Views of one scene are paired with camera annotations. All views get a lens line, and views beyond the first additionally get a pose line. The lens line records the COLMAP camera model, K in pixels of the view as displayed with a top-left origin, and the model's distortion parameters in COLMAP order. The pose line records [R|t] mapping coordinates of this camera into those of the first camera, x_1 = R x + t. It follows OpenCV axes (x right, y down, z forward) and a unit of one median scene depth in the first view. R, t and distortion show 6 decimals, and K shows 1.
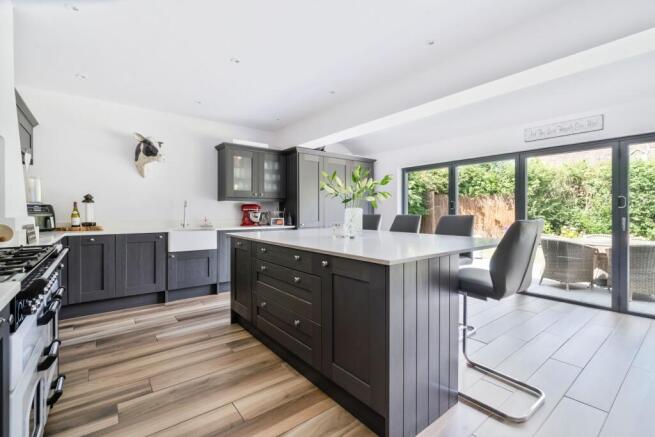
lens RADIAL K [[293.7, 0, 327.2], [0, 293.7, 214.8], [0, 0, 1]] dist [0.001434, 0.000176]
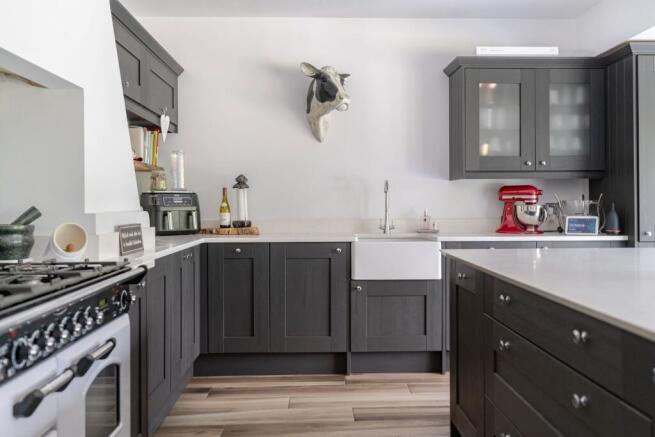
lens RADIAL K [[567.5, 0, 328.3], [0, 567.5, 202.6], [0, 0, 1]] dist [-0.001513, 0.009126]
pose [[0.805820, -0.004299, -0.592144, 0.027081], [-0.001036, 0.999962, -0.008670, -0.001775], [0.592159, 0.007600, 0.805785, 0.151217]]
